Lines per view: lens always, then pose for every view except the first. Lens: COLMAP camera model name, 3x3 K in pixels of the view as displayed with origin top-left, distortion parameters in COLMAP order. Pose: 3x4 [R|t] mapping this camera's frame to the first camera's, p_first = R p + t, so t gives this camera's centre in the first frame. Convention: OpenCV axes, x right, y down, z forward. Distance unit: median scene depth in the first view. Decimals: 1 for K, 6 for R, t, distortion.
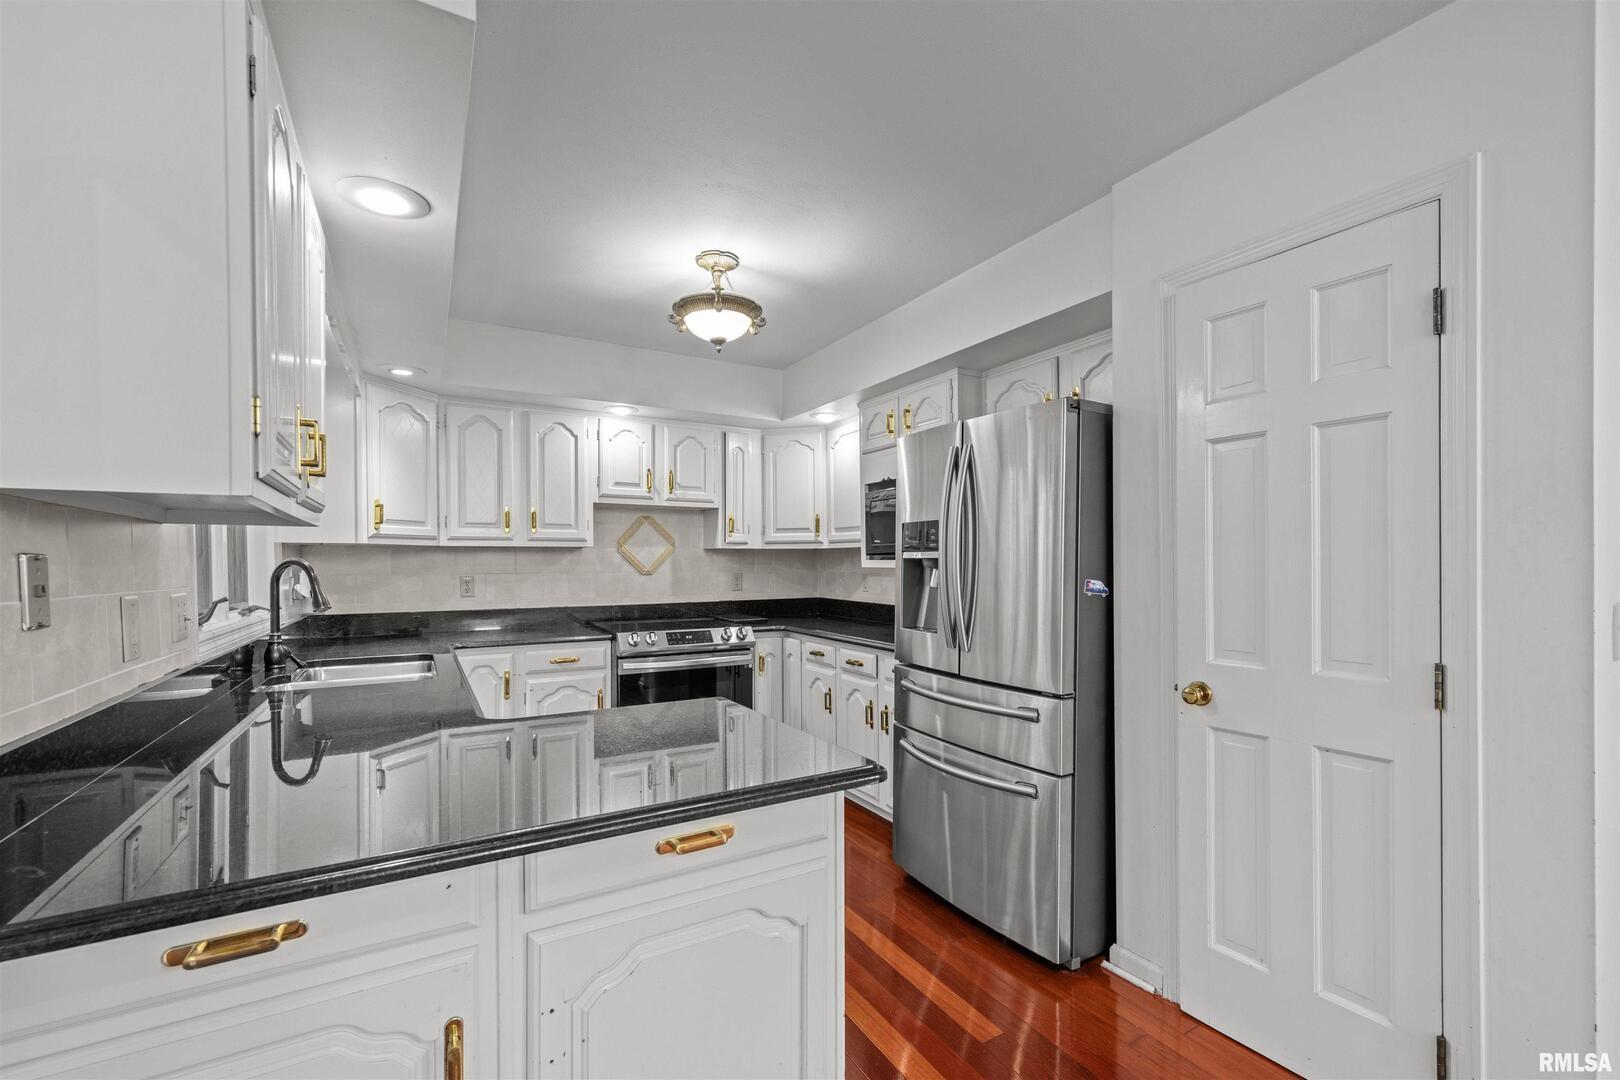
lens RADIAL K [[661.1, 0, 820.8], [0, 661.1, 567.3], [0, 0, 1]] dist [0.000923, -0.000356]
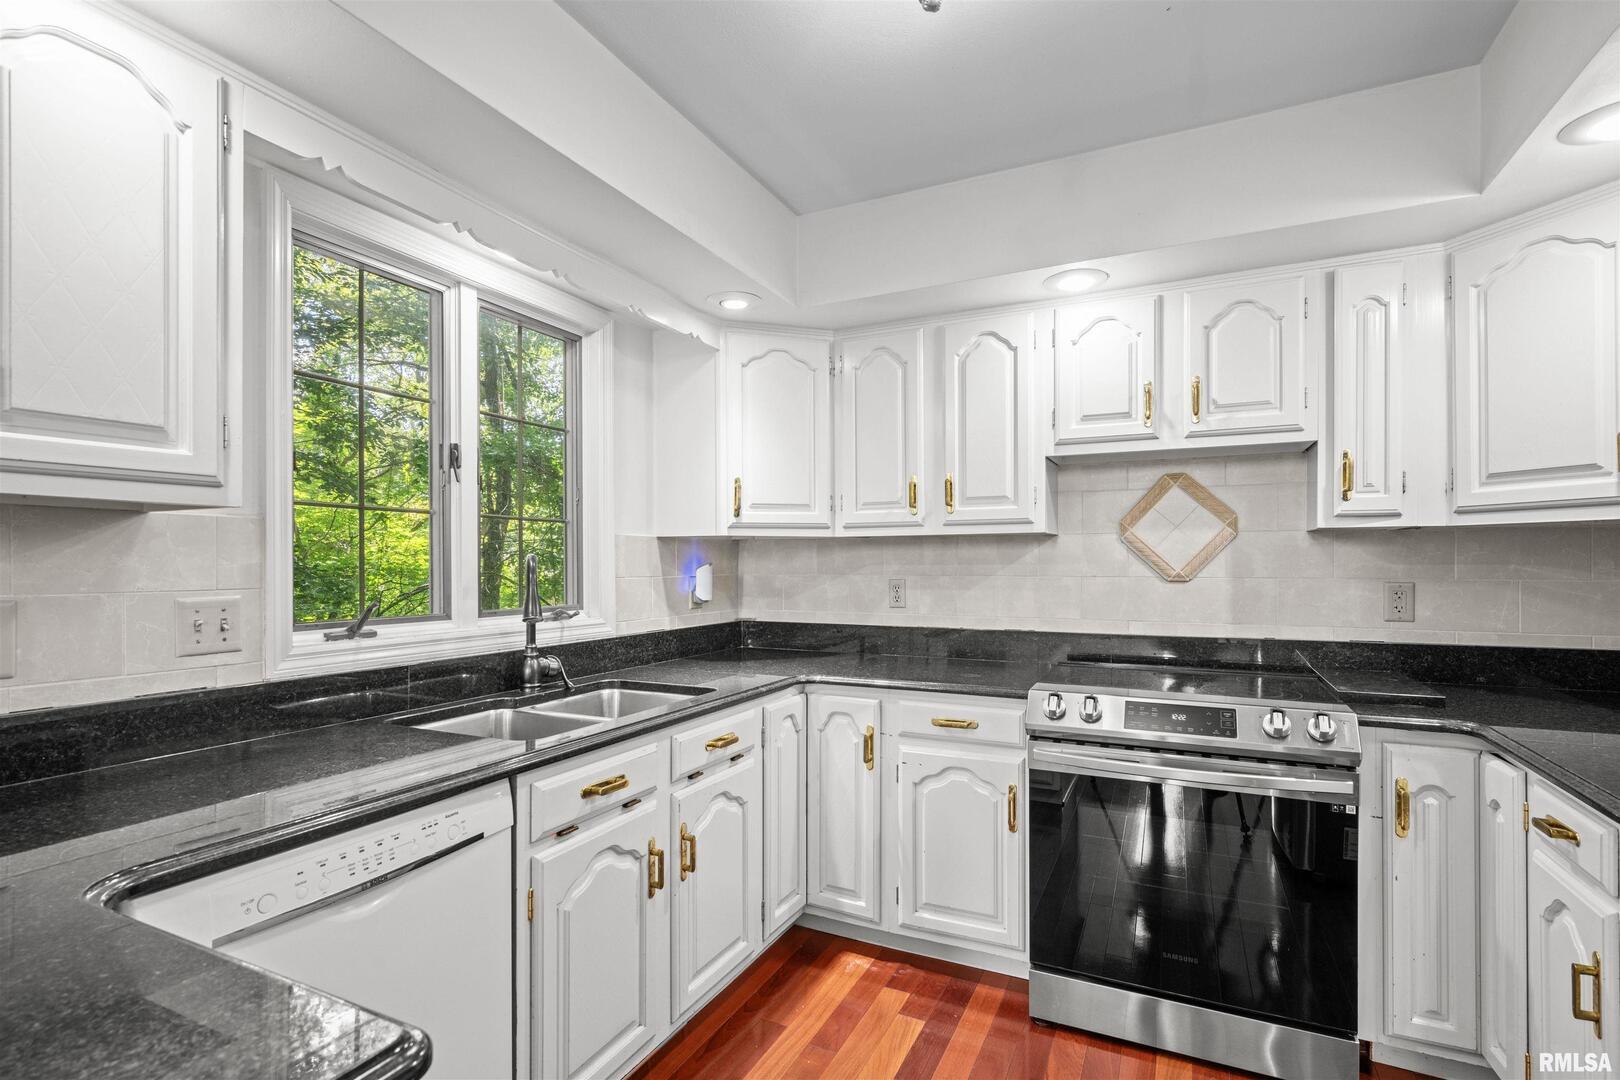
lens RADIAL K [[767.1, 0, 838.7], [0, 767.1, 558.0], [0, 0, 1]] dist [0.011194, -0.000987]
pose [[0.560005, -0.003371, -0.828483, 0.114877], [-0.005324, 0.999956, -0.007667, -0.002007], [0.828472, 0.008704, 0.559962, 0.473140]]
